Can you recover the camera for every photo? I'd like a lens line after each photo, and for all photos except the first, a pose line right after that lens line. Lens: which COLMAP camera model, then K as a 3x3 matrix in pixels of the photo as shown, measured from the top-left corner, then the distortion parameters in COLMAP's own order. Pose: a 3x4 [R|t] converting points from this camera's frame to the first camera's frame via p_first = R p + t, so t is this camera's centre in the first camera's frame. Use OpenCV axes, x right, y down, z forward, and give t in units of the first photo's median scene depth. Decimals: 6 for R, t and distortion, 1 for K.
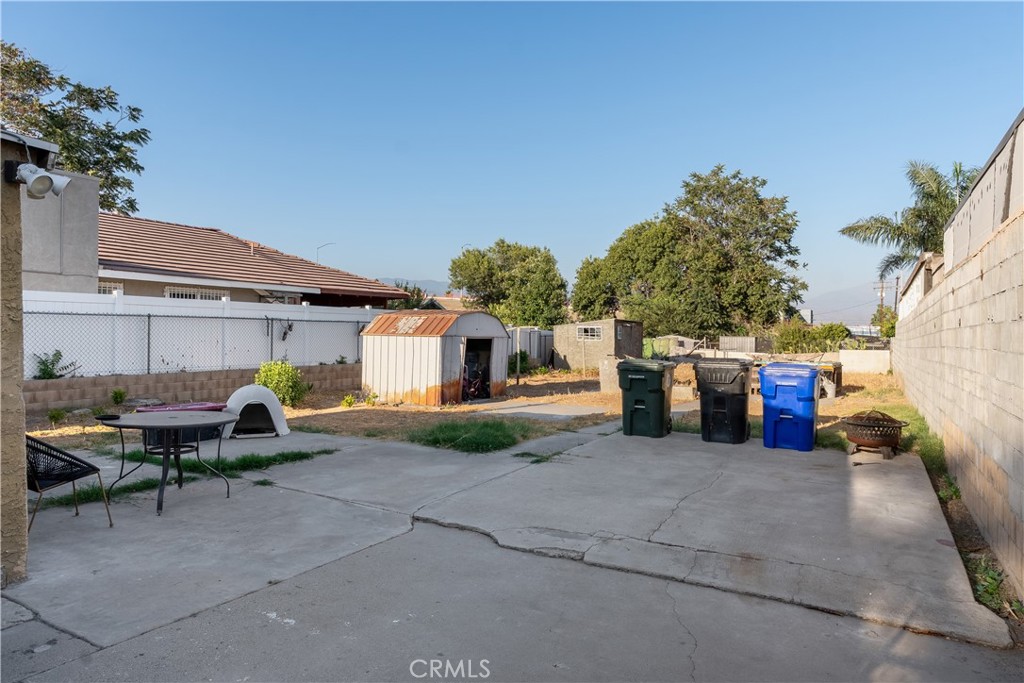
lens RADIAL K [[648.6, 0, 511.5], [0, 648.6, 340.7], [0, 0, 1]] dist [0.000307, 0.000124]
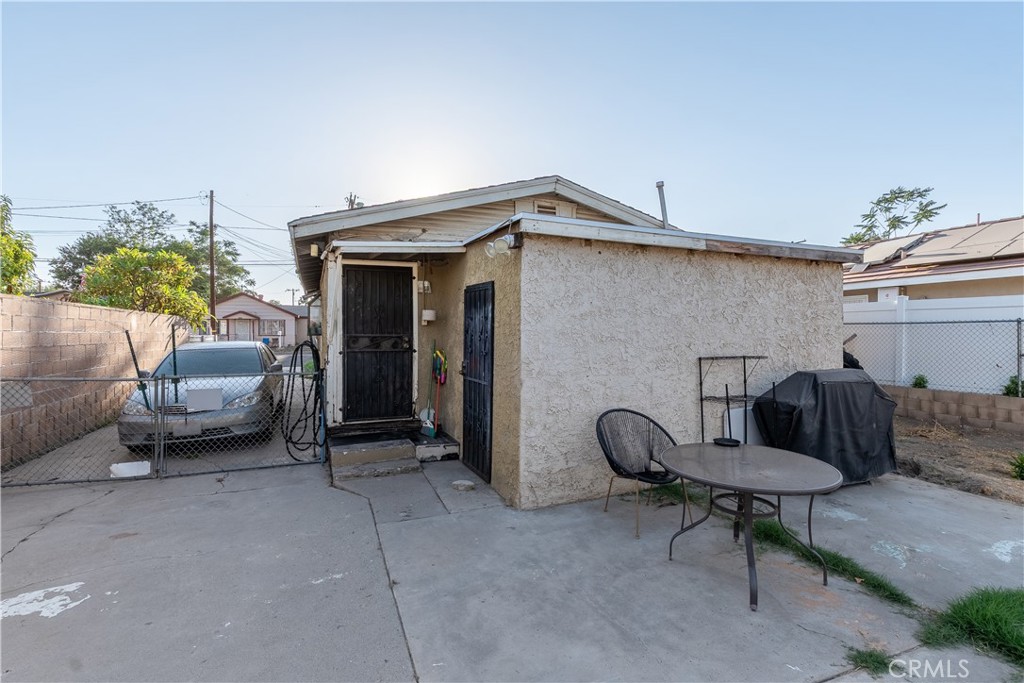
lens RADIAL K [[492.2, 0, 512.5], [0, 492.2, 335.5], [0, 0, 1]] dist [-0.001915, 0.000253]
pose [[-0.640713, -0.006286, -0.767755, 0.104474], [-0.015075, 0.999877, 0.004395, -0.030772], [0.767632, 0.014390, -0.640729, 1.410674]]
